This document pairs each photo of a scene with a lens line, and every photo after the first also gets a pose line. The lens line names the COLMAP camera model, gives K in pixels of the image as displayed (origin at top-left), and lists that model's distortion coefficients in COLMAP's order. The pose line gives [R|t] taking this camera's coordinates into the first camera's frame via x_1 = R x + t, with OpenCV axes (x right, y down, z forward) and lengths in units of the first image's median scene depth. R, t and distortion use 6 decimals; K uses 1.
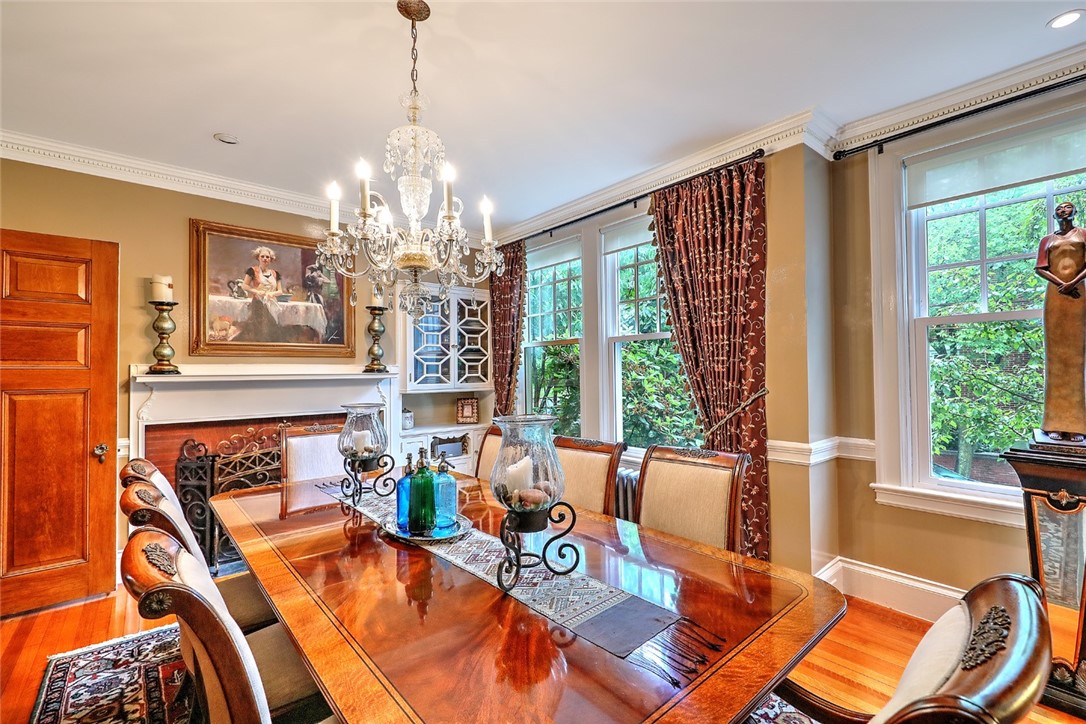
lens RADIAL K [[479.5, 0, 544.7], [0, 479.5, 365.6], [0, 0, 1]] dist [0.012738, -0.002680]
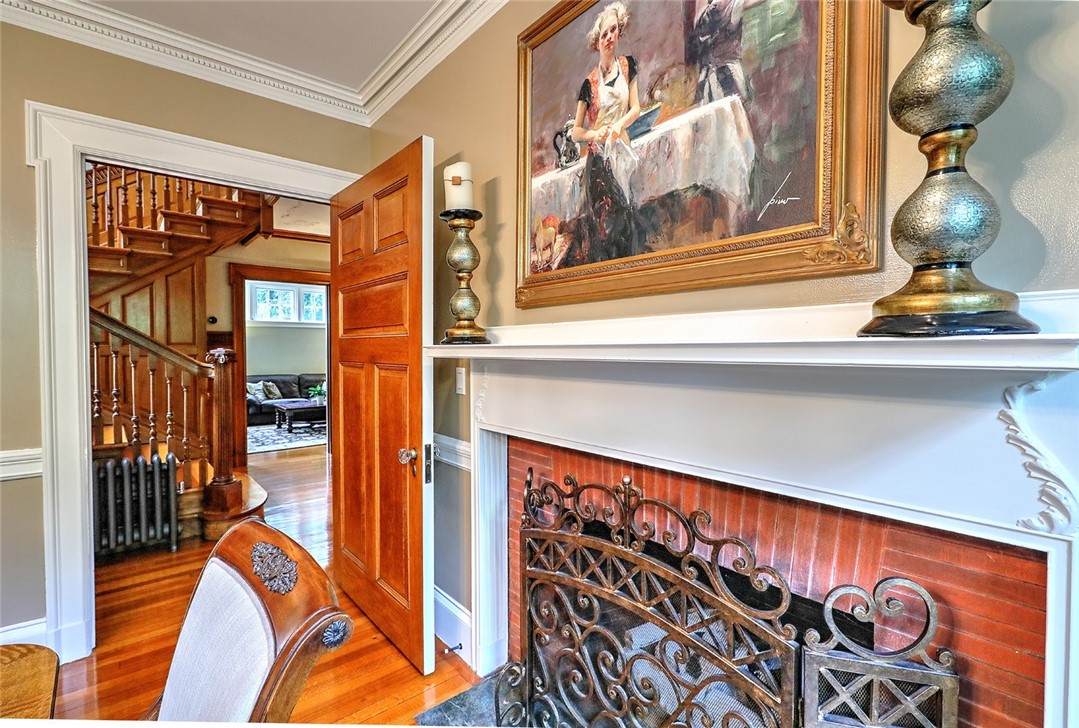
lens RADIAL K [[509.6, 0, 538.0], [0, 509.6, 361.8], [0, 0, 1]] dist [0.011335, -0.000144]
pose [[-0.025393, 0.032217, -0.999158, -0.169158], [0.014202, 0.999391, 0.031864, 0.017928], [0.999577, -0.013381, -0.025835, 0.943216]]
